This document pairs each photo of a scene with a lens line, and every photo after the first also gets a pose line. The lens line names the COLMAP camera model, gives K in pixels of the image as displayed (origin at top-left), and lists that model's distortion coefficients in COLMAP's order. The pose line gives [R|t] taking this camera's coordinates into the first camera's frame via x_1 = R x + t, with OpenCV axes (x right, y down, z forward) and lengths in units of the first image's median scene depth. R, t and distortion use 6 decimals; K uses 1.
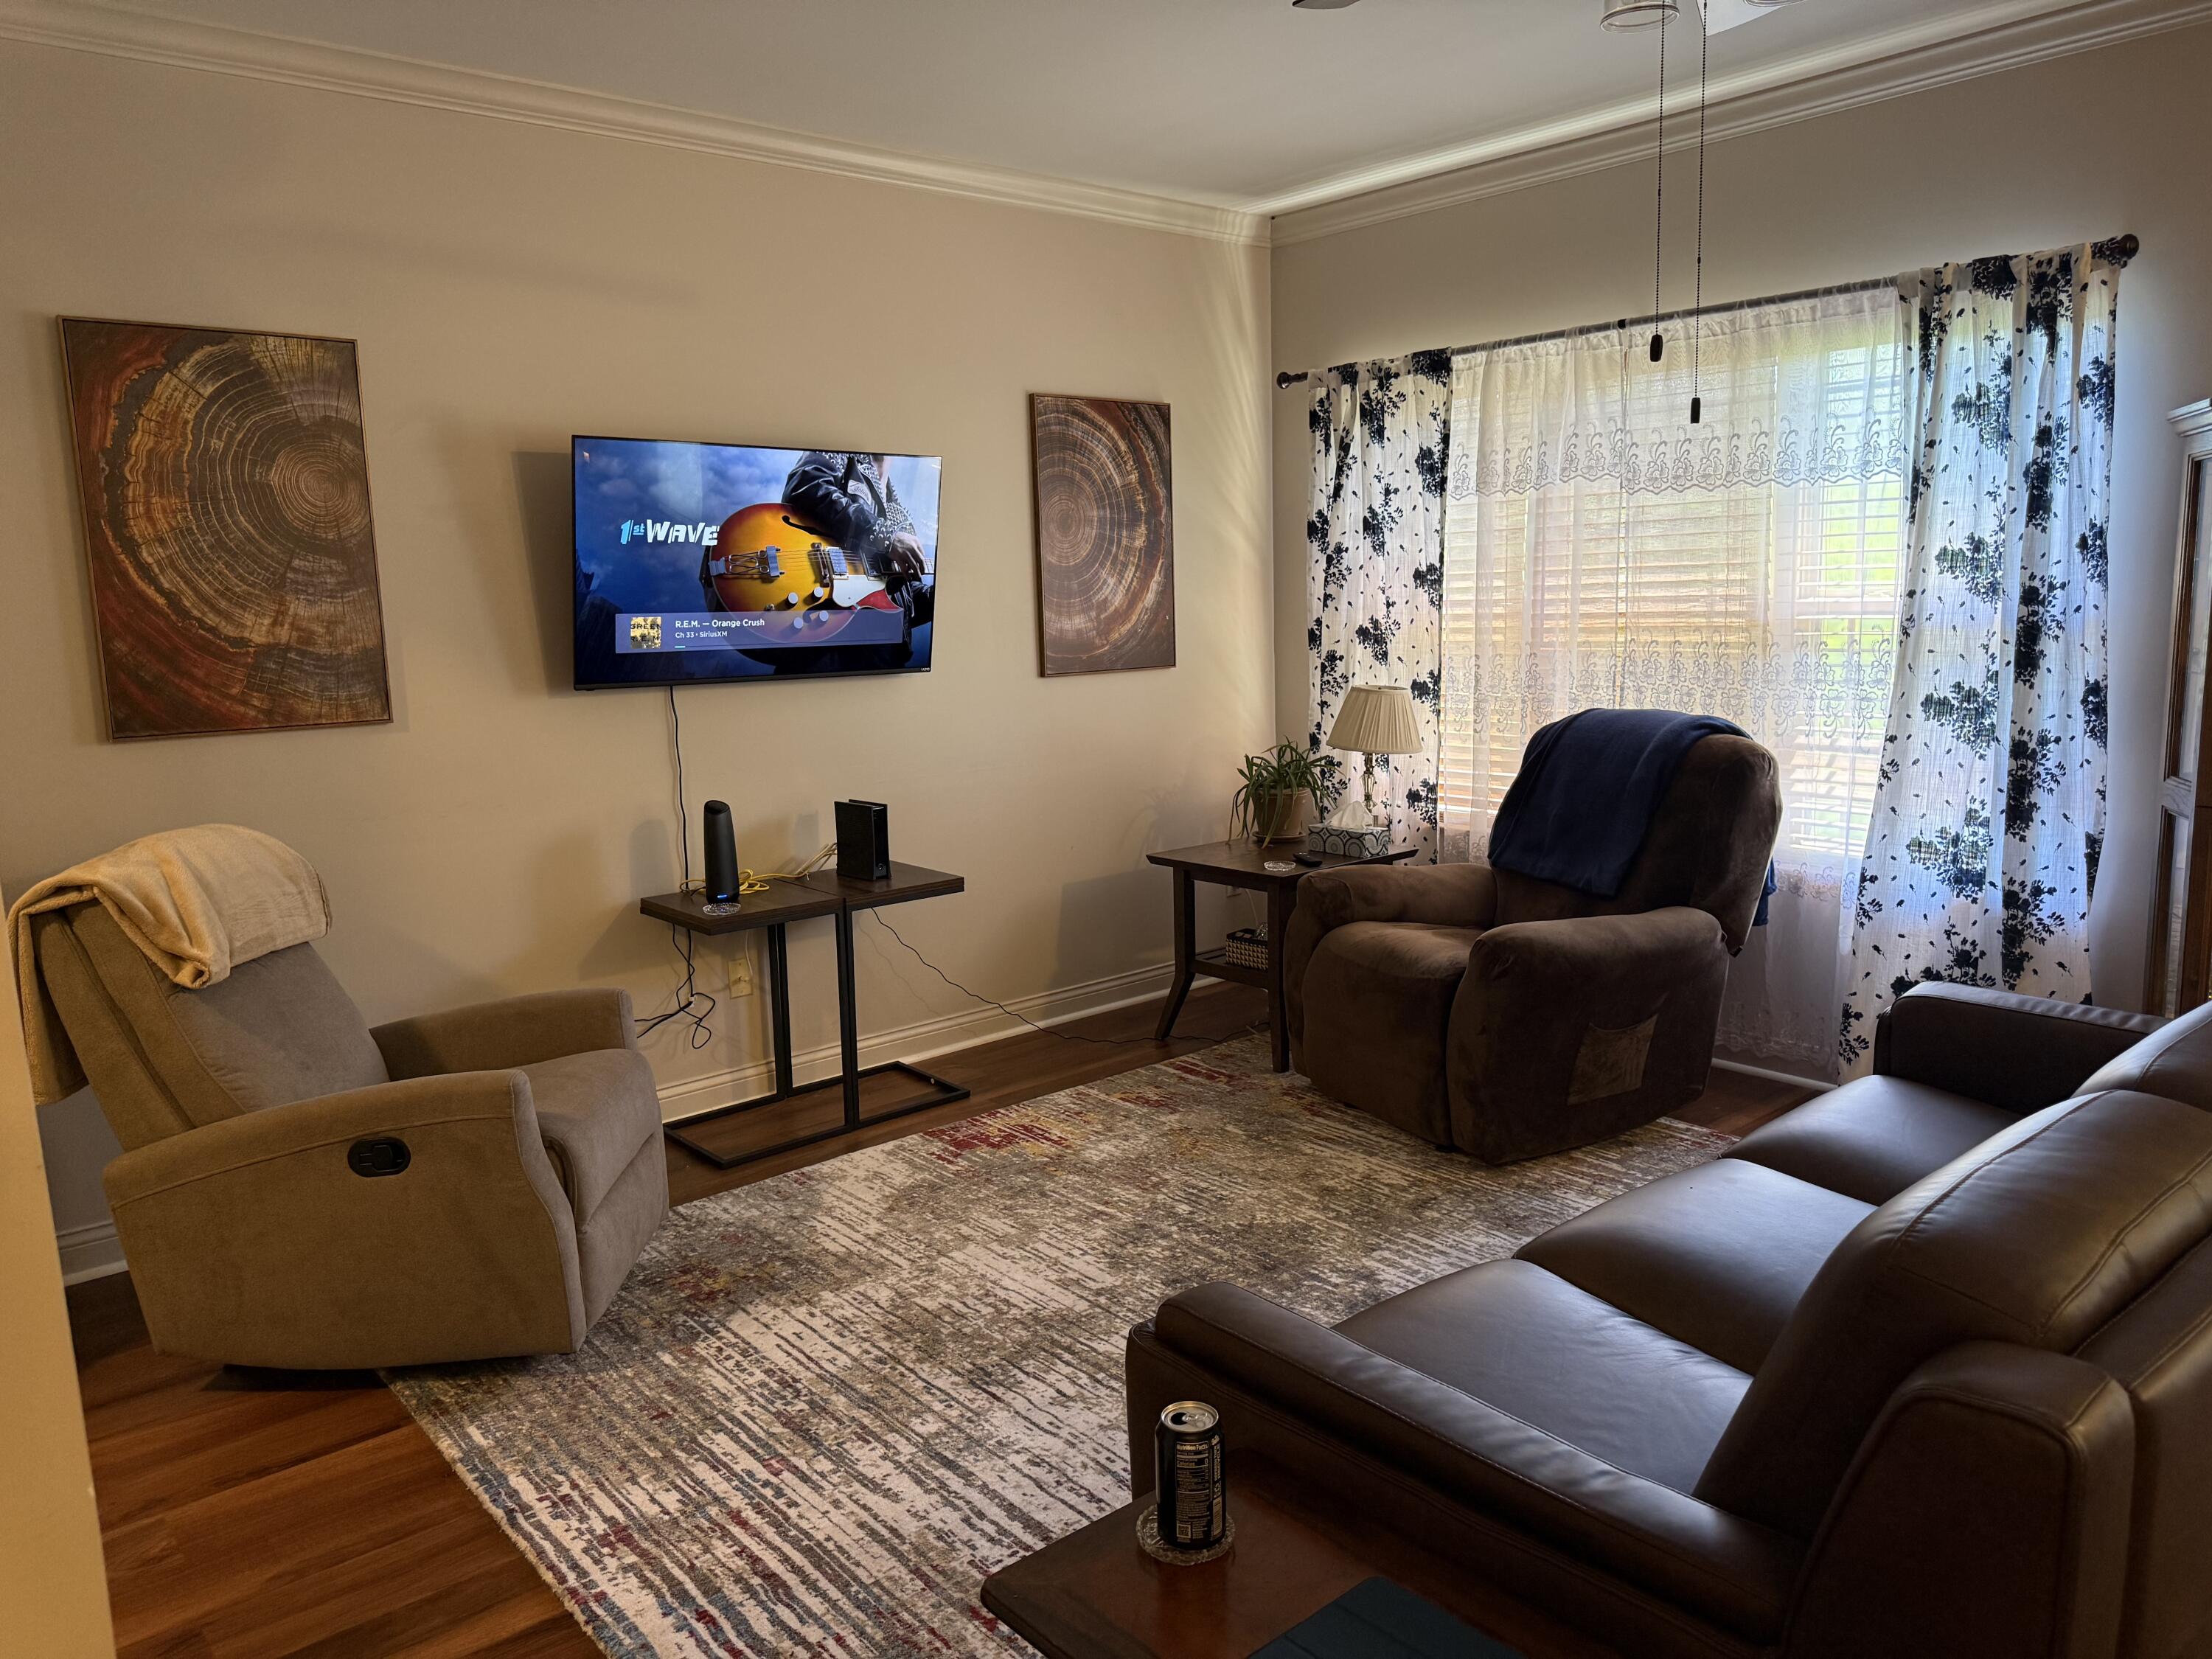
lens RADIAL K [[1583.6, 0, 1027.2], [0, 1583.6, 836.9], [0, 0, 1]] dist [0.102074, -0.272983]
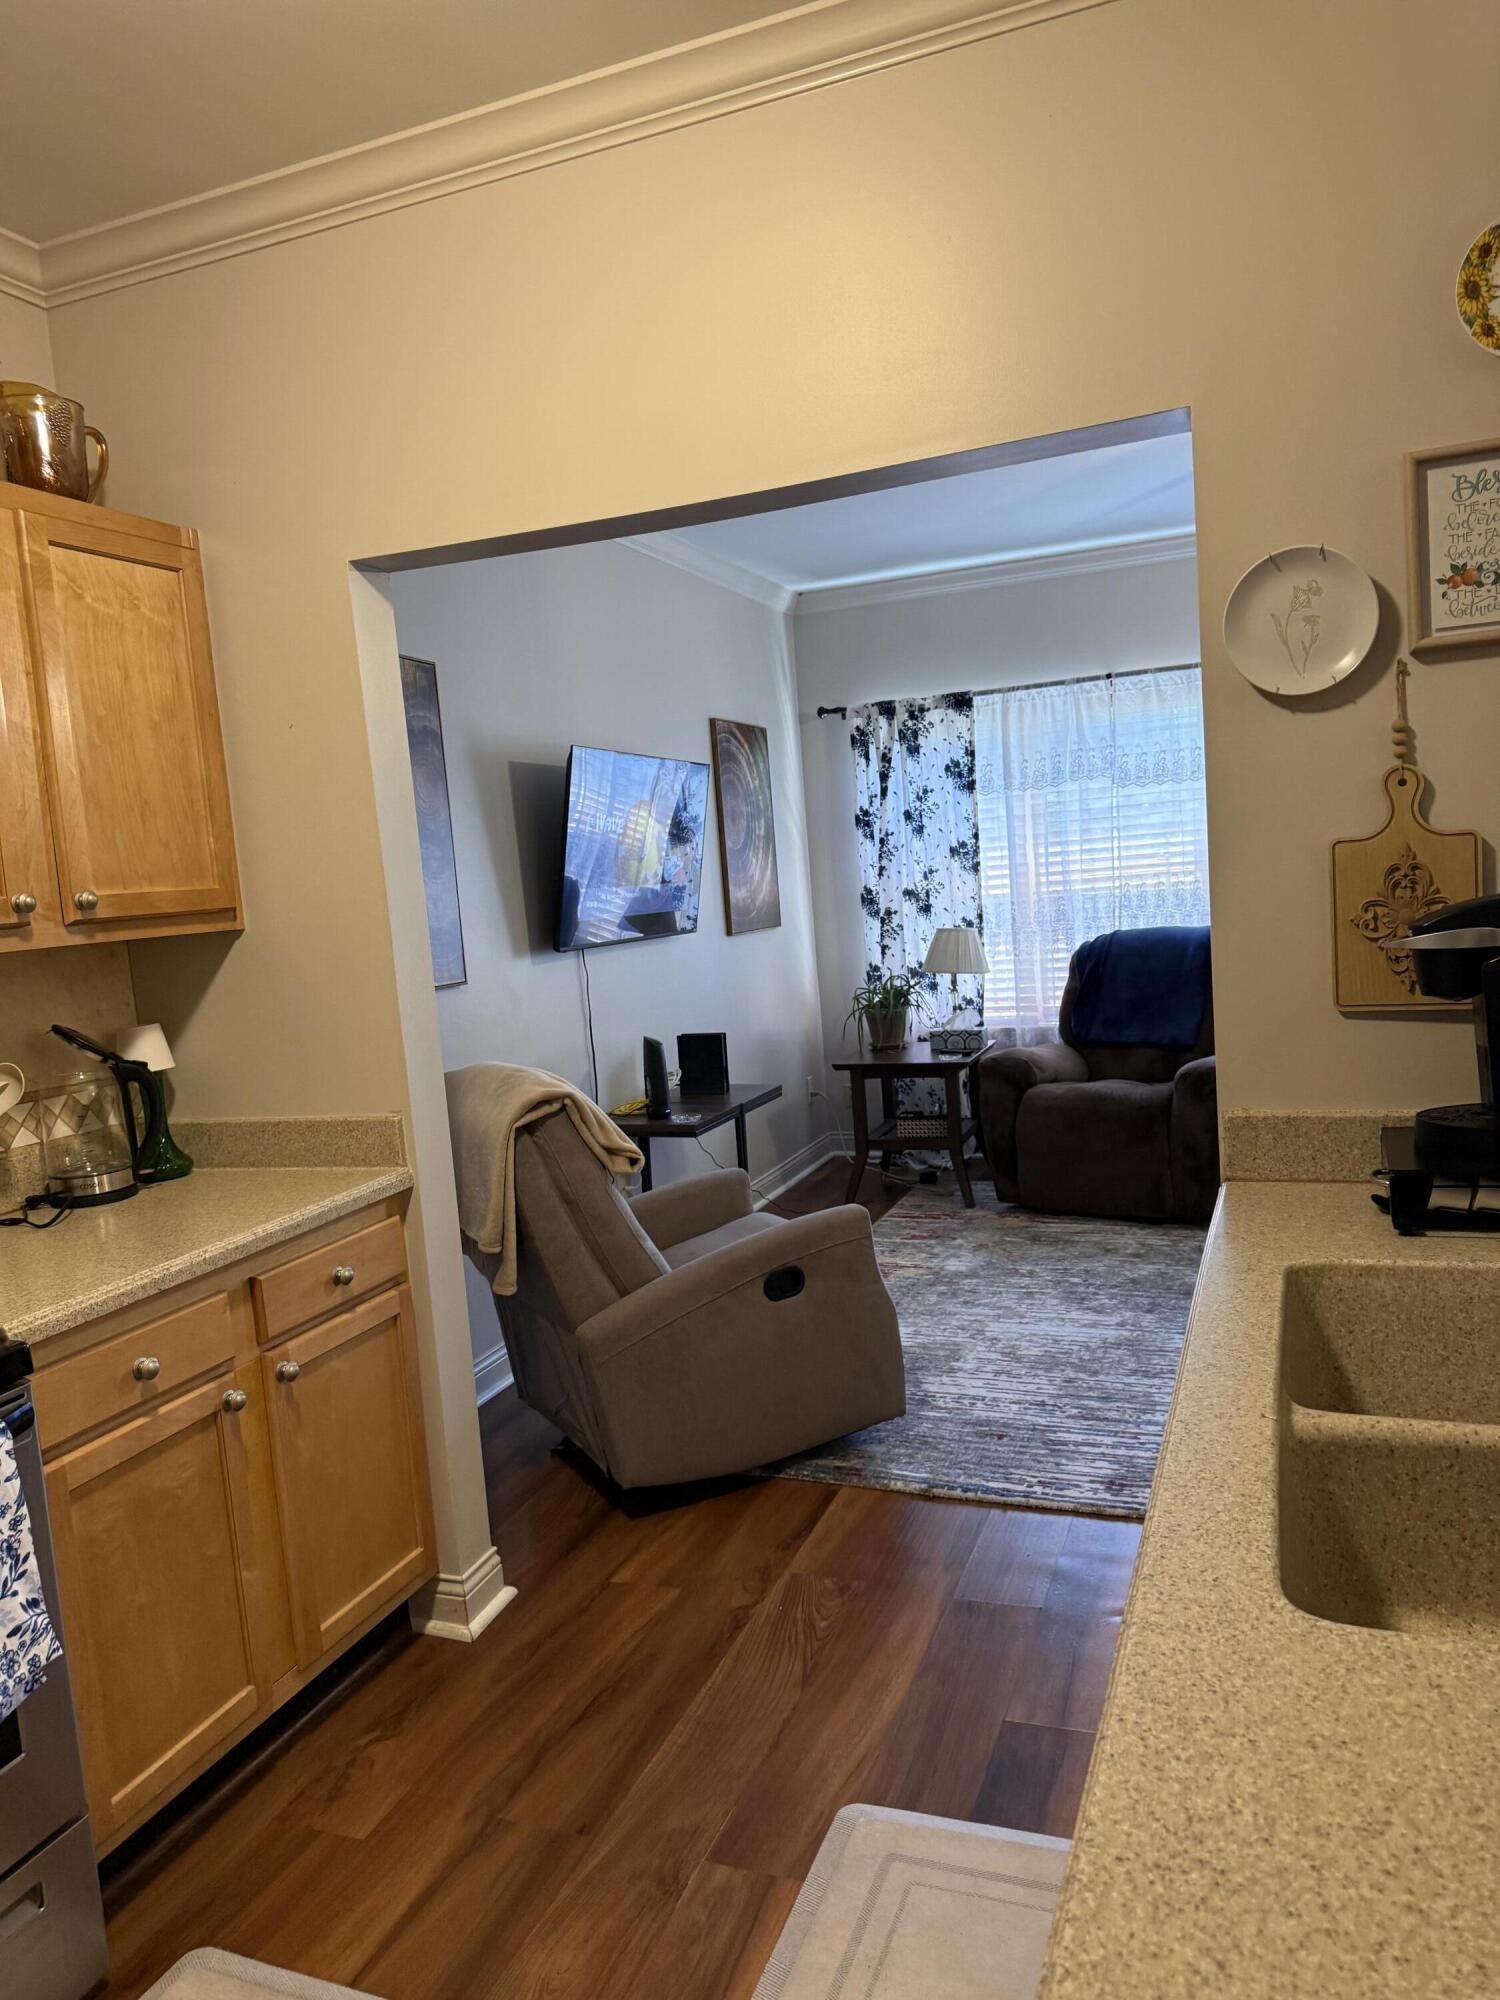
lens RADIAL K [[1423.6, 0, 750.0], [0, 1423.6, 1000.0], [0, 0, 1]] dist [0.060233, -0.082631]
pose [[0.889225, -0.077858, 0.450795, -0.543022], [0.117304, 0.991271, -0.060187, 0.022910], [-0.442174, 0.106400, 0.890596, -0.021929]]
